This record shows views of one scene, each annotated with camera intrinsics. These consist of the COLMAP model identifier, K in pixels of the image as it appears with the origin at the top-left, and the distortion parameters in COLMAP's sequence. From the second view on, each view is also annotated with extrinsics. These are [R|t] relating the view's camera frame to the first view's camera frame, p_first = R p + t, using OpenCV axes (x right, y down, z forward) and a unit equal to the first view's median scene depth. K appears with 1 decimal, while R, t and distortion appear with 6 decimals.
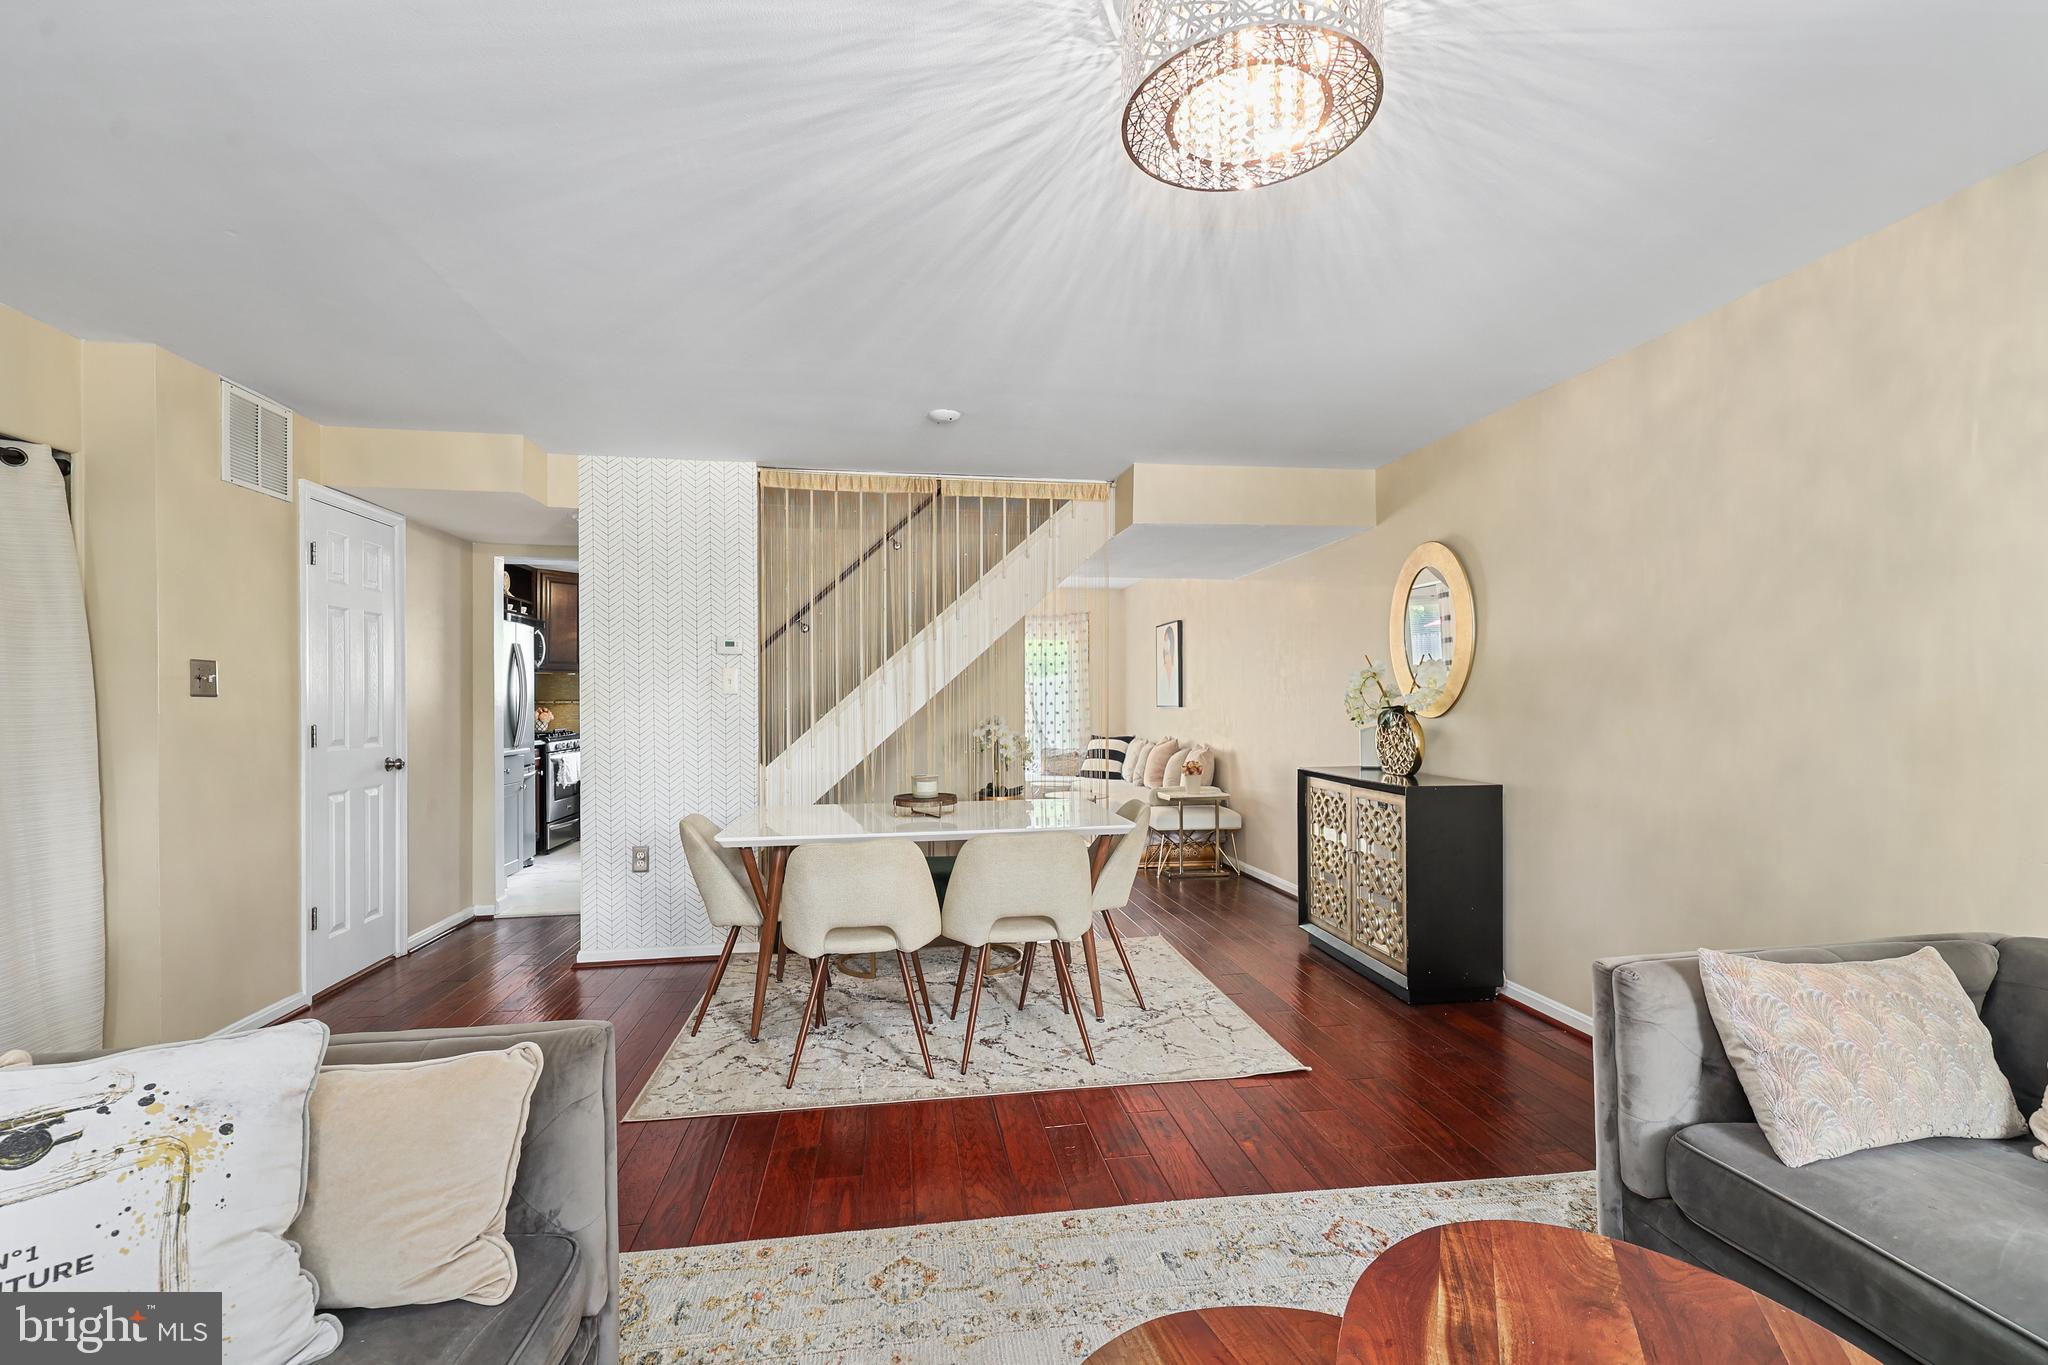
lens RADIAL K [[837.2, 0, 1025.9], [0, 837.2, 699.2], [0, 0, 1]] dist [0.000409, 0.000046]
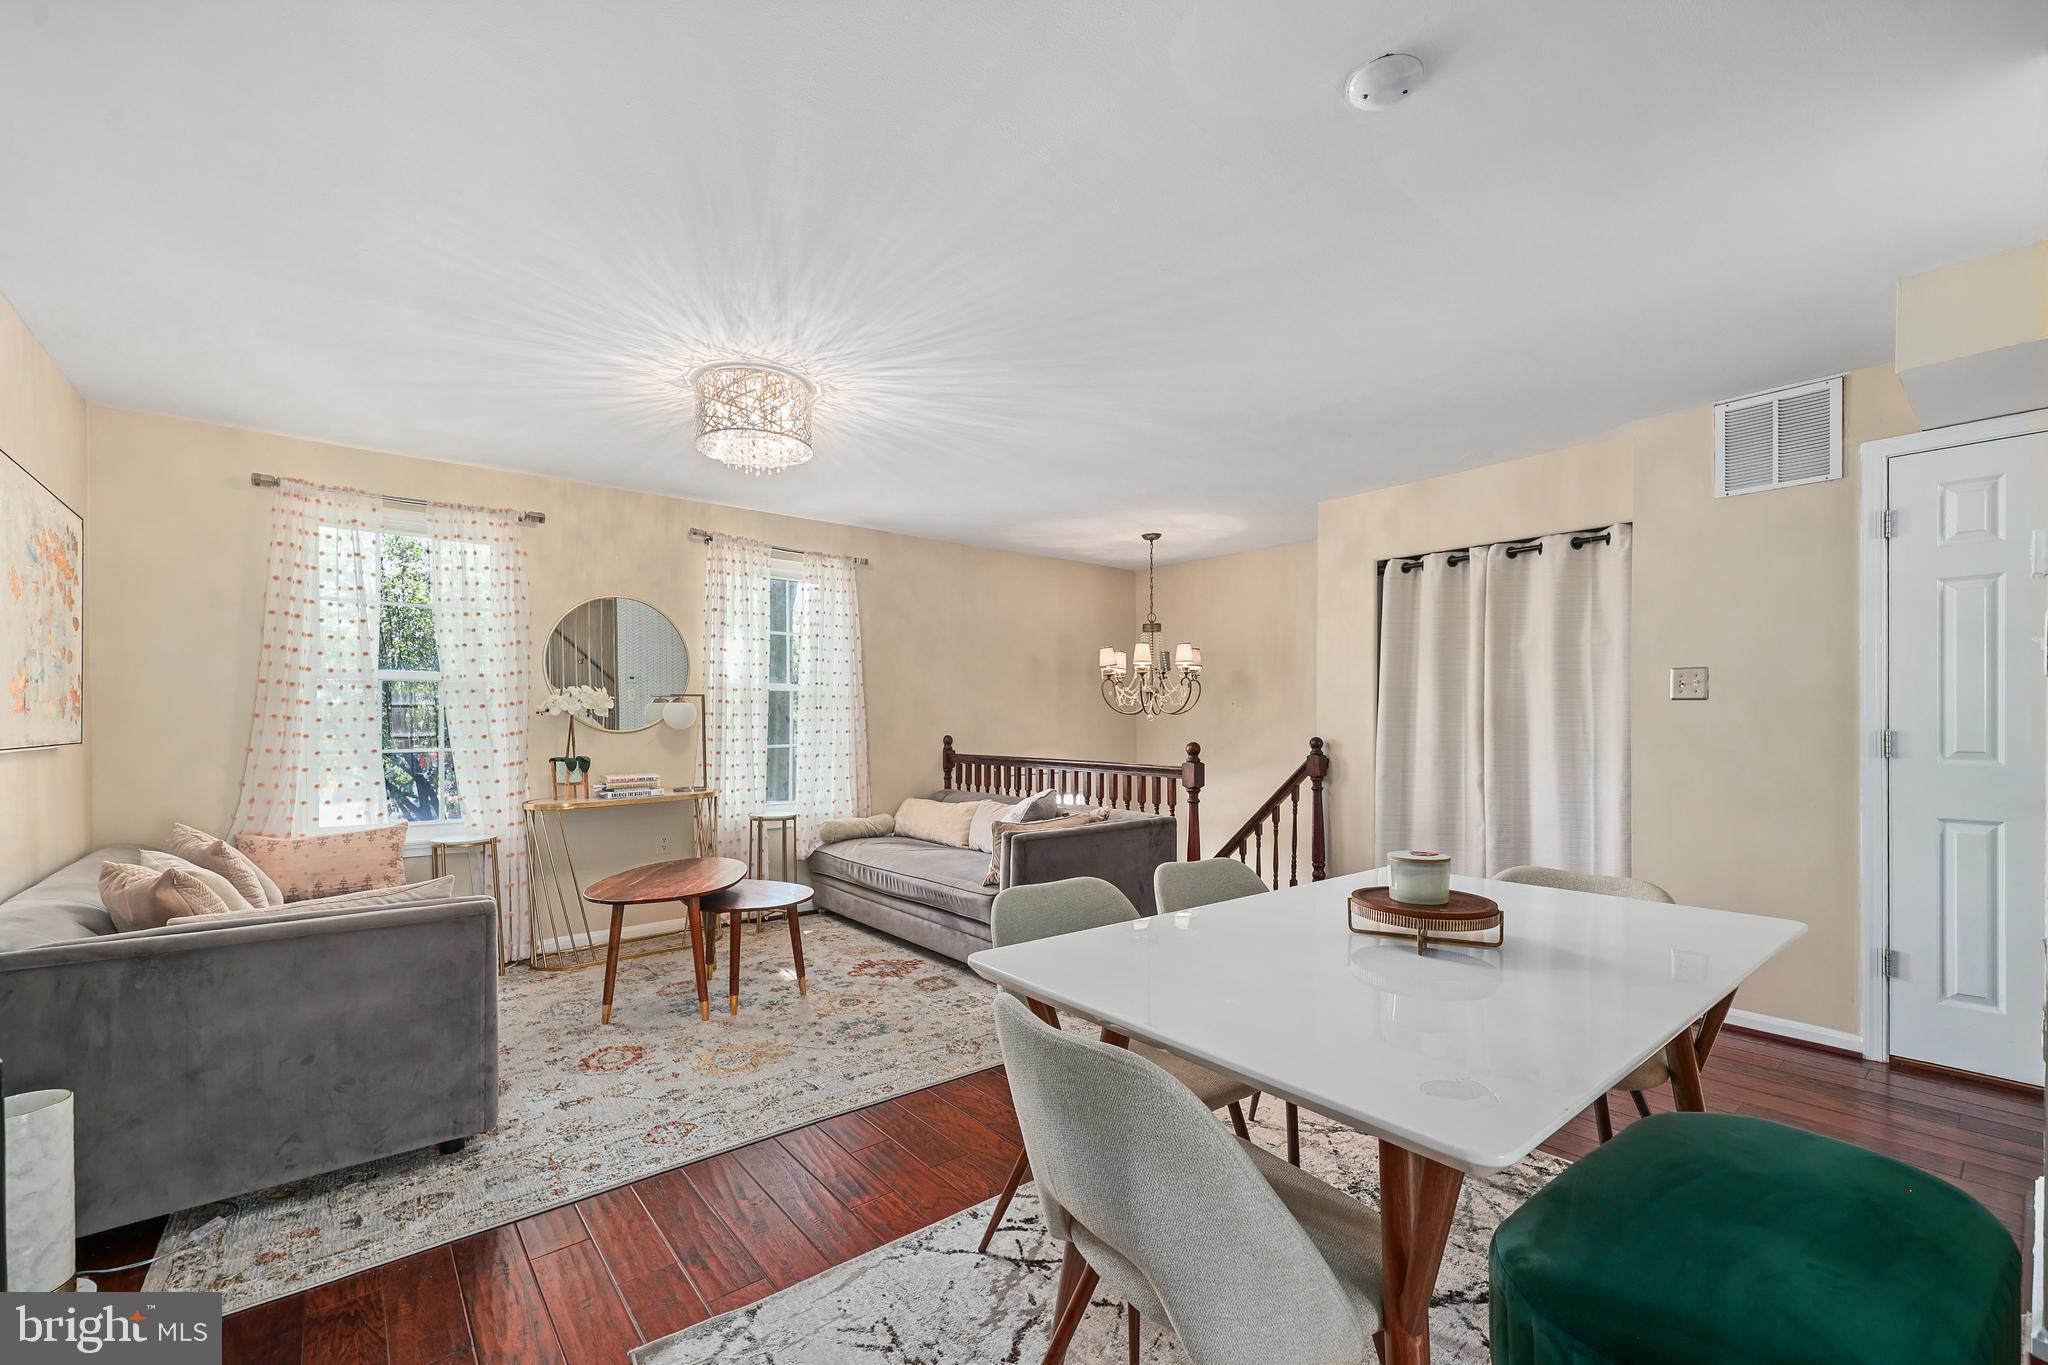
lens RADIAL K [[839.4, 0, 1023.1], [0, 839.4, 719.2], [0, 0, 1]] dist [0.000161, 0.000044]
pose [[-0.862953, 0.008063, -0.505220, 0.353252], [0.009508, 0.999955, -0.000283, 0.013240], [0.505194, -0.005048, -0.862991, 1.471226]]
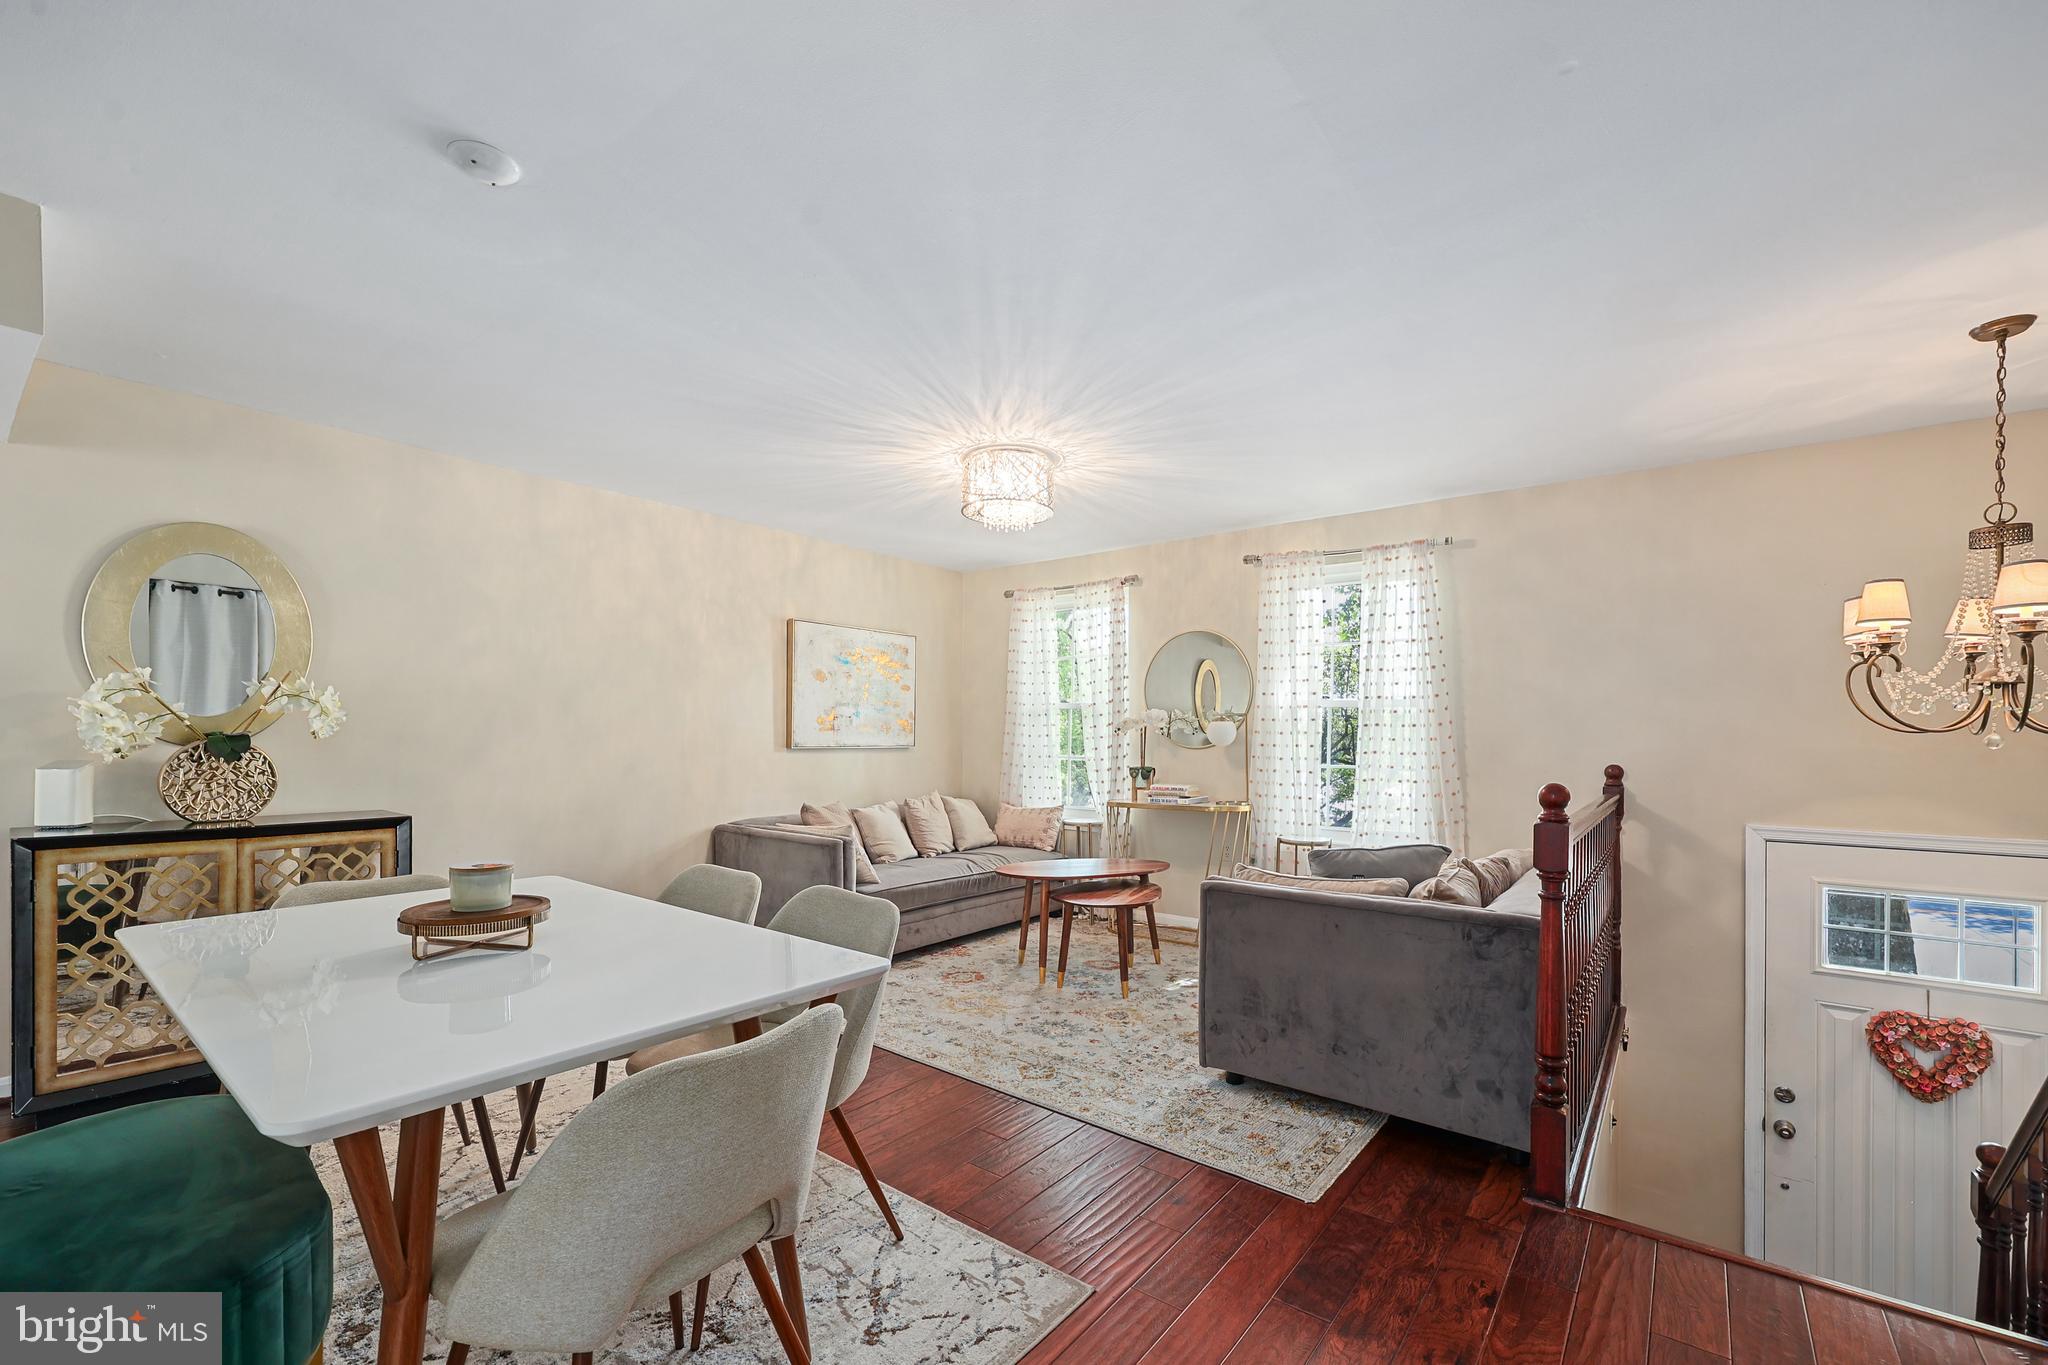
lens RADIAL K [[843.8, 0, 1026.6], [0, 843.8, 737.6], [0, 0, 1]] dist [-0.000046, 0.000052]
pose [[-0.681910, -0.000993, 0.731436, -0.790560], [-0.005824, 0.999975, -0.004071, 0.016597], [-0.731413, -0.007036, -0.681898, 1.254516]]
